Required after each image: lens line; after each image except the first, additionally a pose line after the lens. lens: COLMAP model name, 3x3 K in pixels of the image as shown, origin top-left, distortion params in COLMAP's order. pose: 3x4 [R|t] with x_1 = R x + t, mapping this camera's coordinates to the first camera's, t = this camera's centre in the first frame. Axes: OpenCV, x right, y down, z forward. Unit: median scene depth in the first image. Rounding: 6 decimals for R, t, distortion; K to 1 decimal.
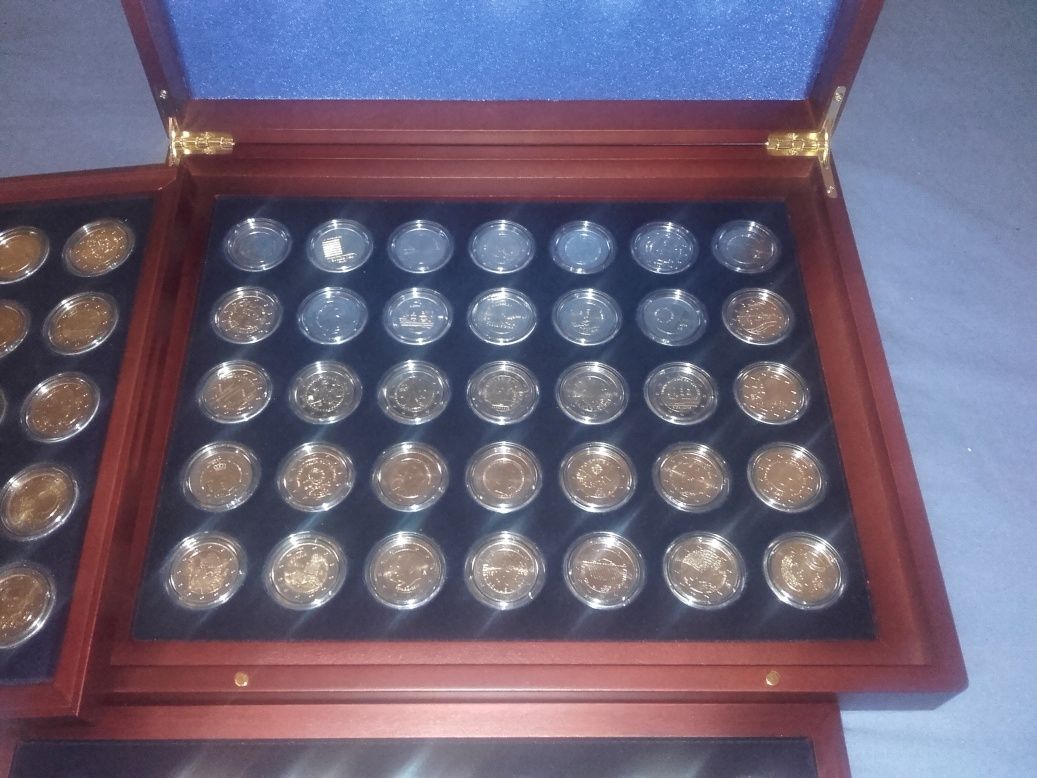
lens RADIAL K [[930.4, 0, 493.9], [0, 930.4, 389.2], [0, 0, 1]] dist [-0.010704, -0.009359]
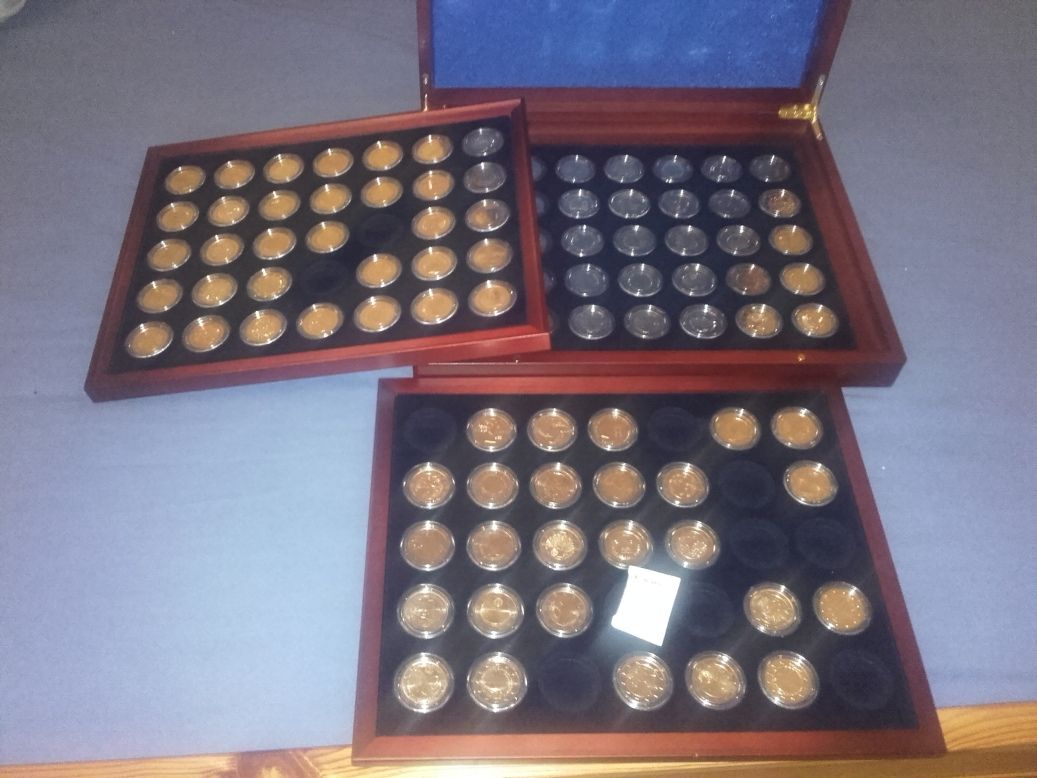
lens RADIAL K [[941.3, 0, 518.5], [0, 941.3, 389.0], [0, 0, 1]] dist [0.002622, 0.000723]
pose [[0.999226, -0.006705, 0.038762, -0.253502], [0.011212, 0.993039, -0.117254, 0.441403], [-0.037706, 0.117597, 0.992345, -0.626059]]
